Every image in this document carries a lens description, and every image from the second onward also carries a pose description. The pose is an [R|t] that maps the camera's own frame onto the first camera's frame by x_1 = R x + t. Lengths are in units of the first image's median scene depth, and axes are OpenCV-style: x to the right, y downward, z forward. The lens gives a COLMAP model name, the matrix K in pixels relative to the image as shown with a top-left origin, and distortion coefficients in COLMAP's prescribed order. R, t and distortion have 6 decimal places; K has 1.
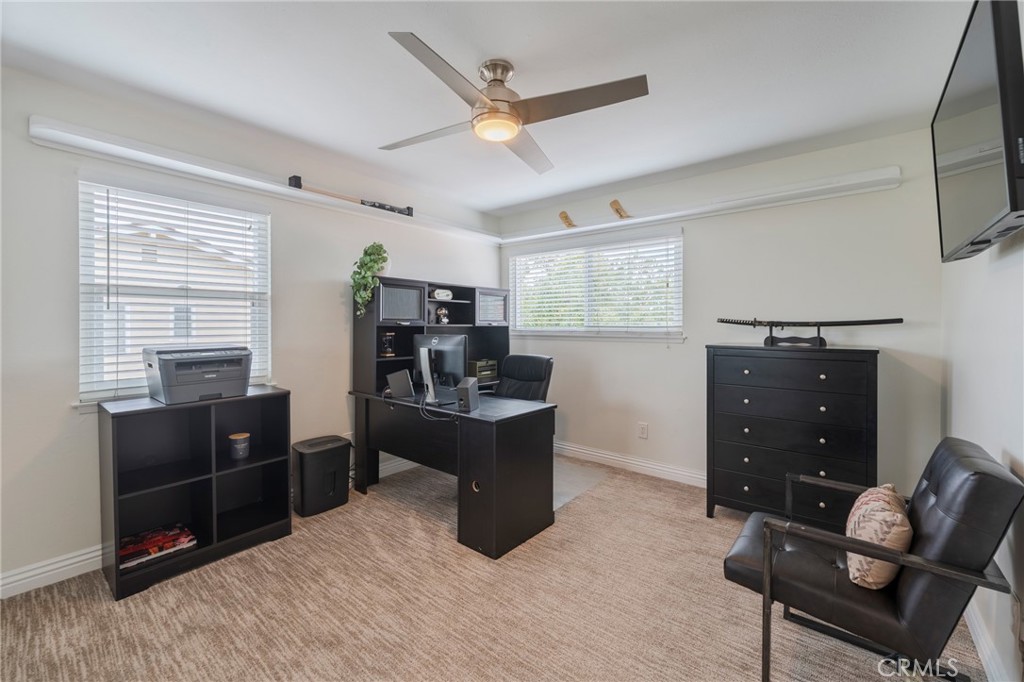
lens RADIAL K [[415.2, 0, 516.5], [0, 415.2, 337.7], [0, 0, 1]] dist [0.000449, -0.000258]
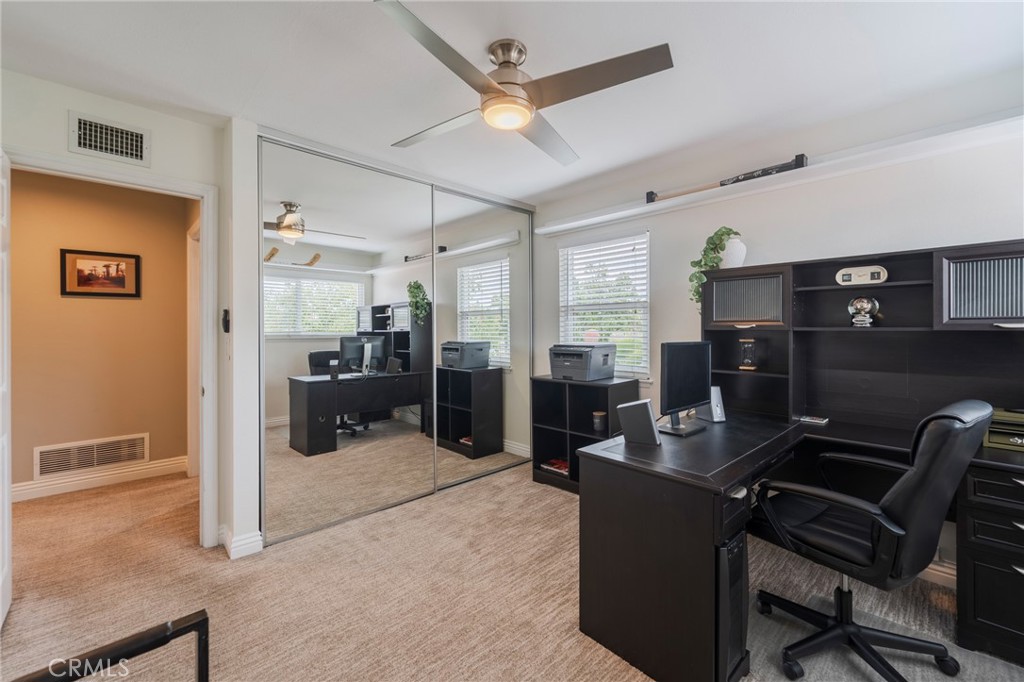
lens RADIAL K [[428.8, 0, 512.5], [0, 428.8, 331.0], [0, 0, 1]] dist [-0.000031, -0.000221]
pose [[-0.139414, 0.004901, -0.990222, 0.809539], [-0.026228, 0.999619, 0.008640, -0.032629], [0.989887, 0.027176, -0.139232, 1.032330]]
